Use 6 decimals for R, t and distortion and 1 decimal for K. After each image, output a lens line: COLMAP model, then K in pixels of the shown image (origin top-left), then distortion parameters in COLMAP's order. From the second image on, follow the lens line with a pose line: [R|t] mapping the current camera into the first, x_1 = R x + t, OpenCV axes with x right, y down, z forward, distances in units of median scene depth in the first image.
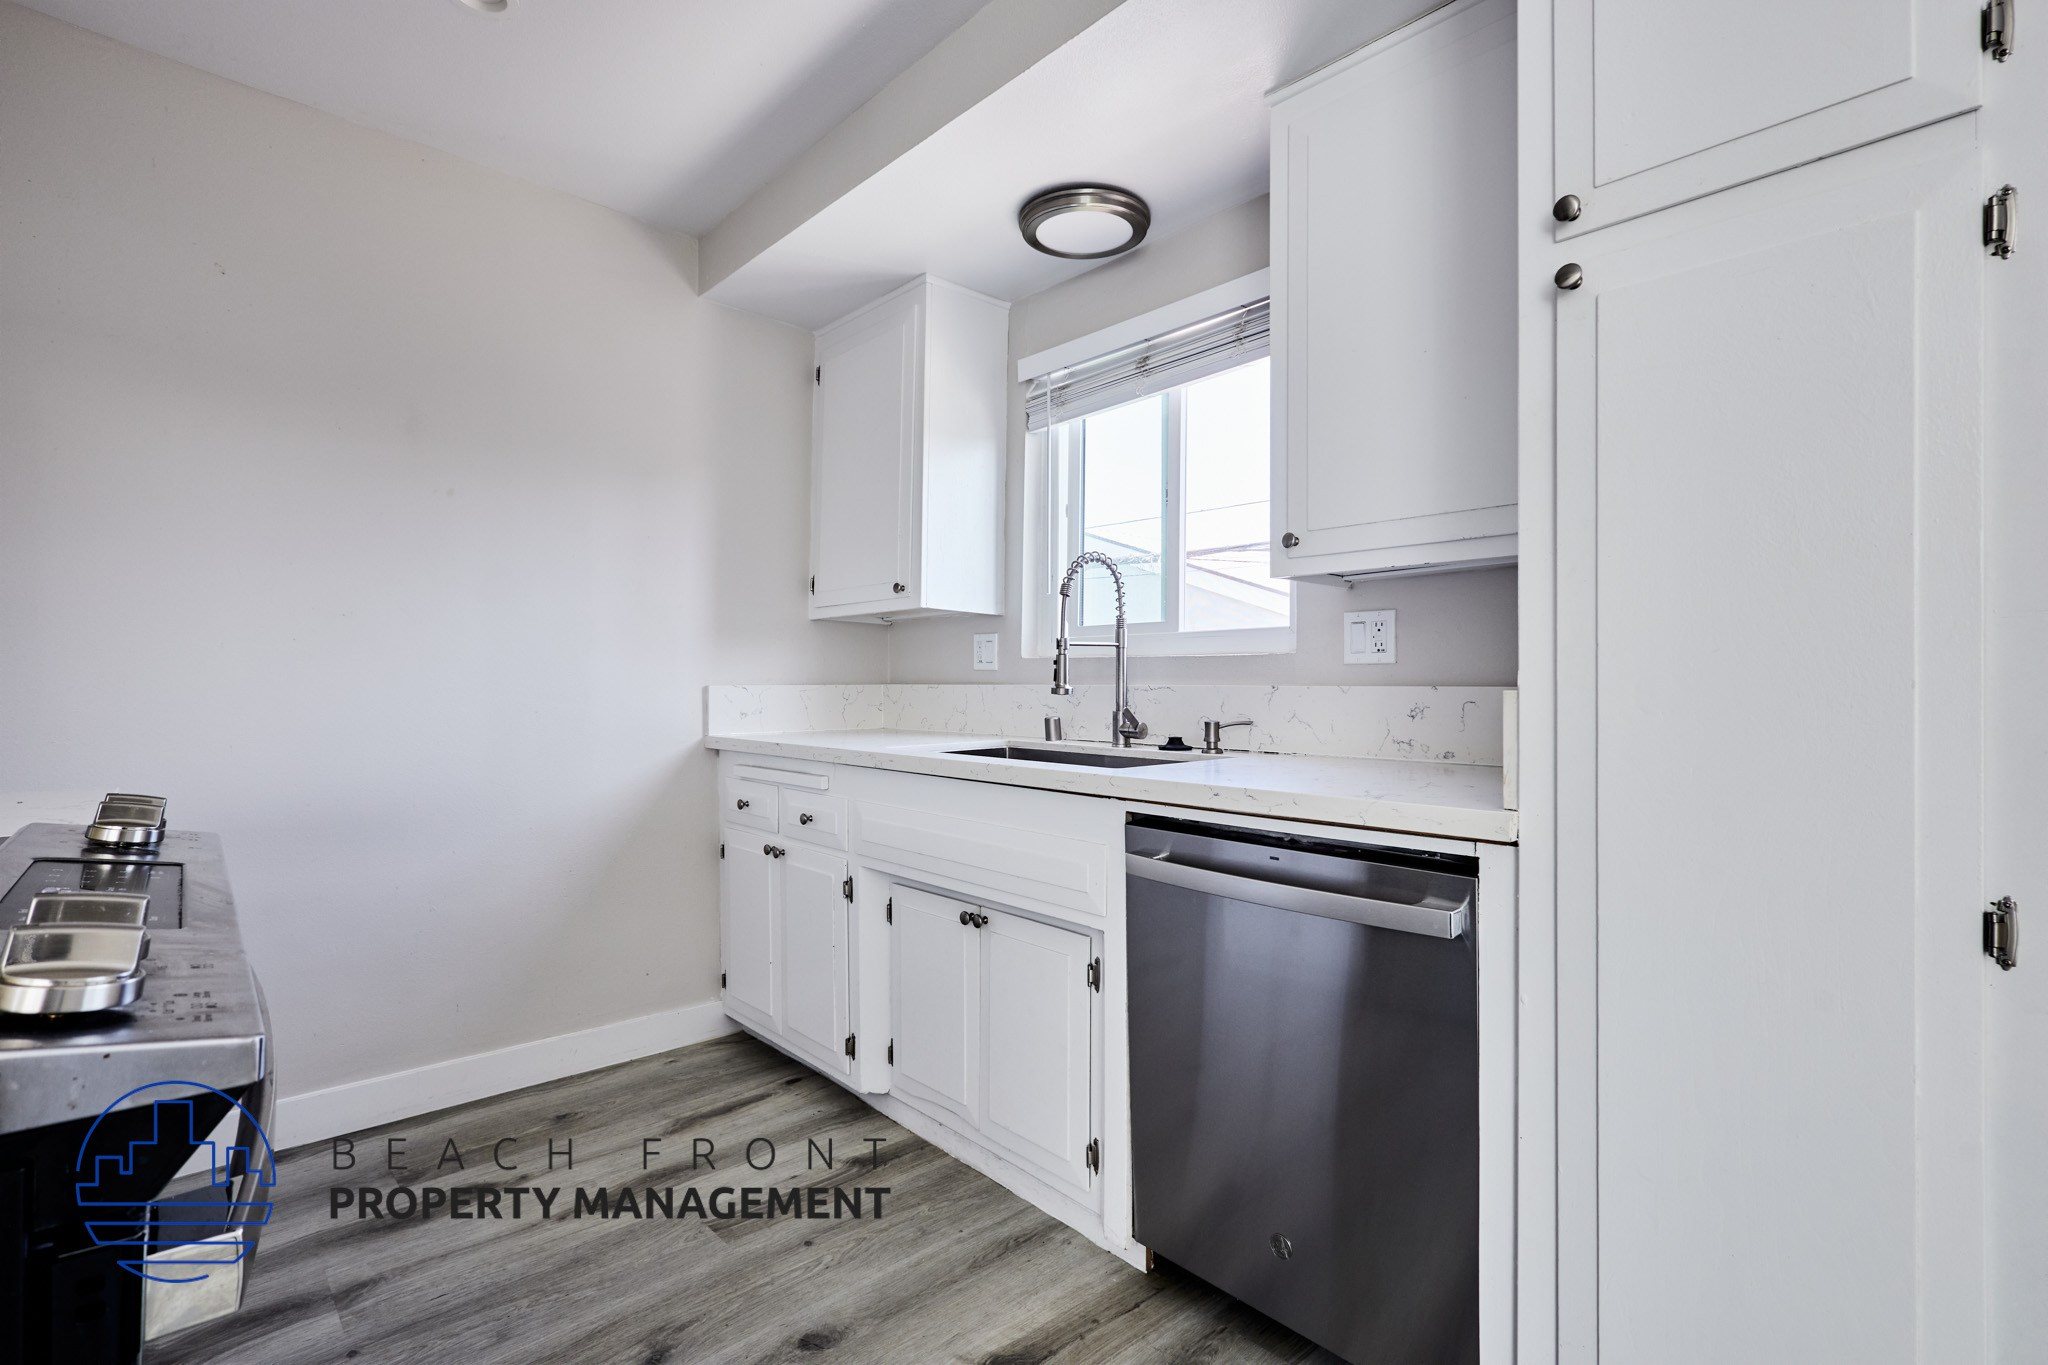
lens RADIAL K [[941.6, 0, 1026.5], [0, 941.6, 676.7], [0, 0, 1]] dist [0.001635, -0.000685]
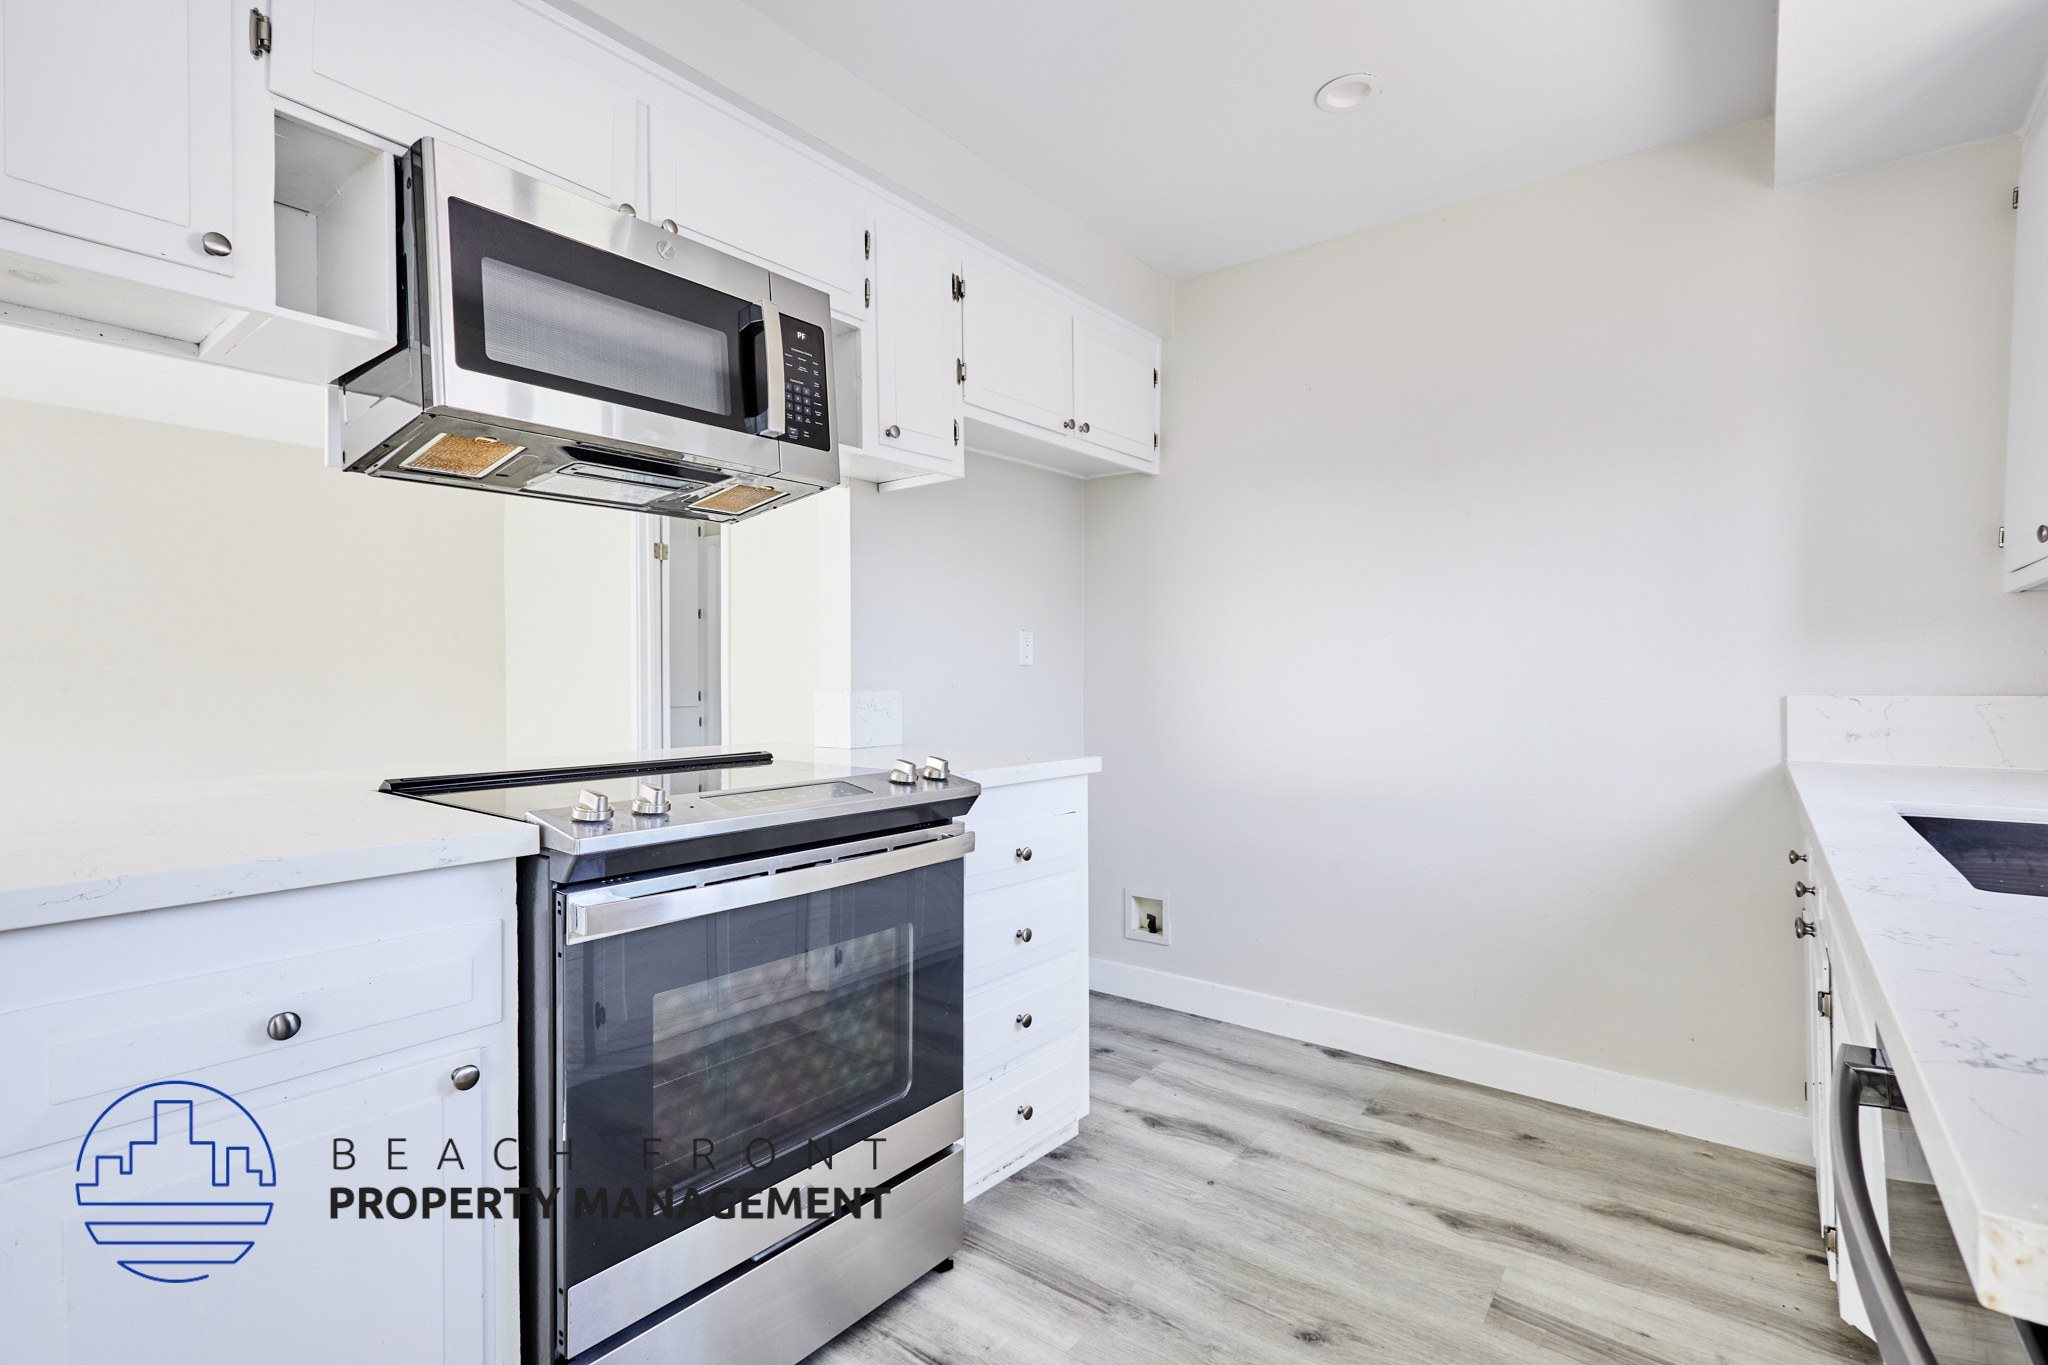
lens RADIAL K [[941.6, 0, 1023.0], [0, 941.6, 677.2], [0, 0, 1]] dist [0.001635, -0.000685]
pose [[0.165559, -0.003615, -0.986193, 0.390057], [0.010051, 0.999948, -0.001978, -0.012446], [0.986149, -0.009585, 0.165587, 0.333094]]
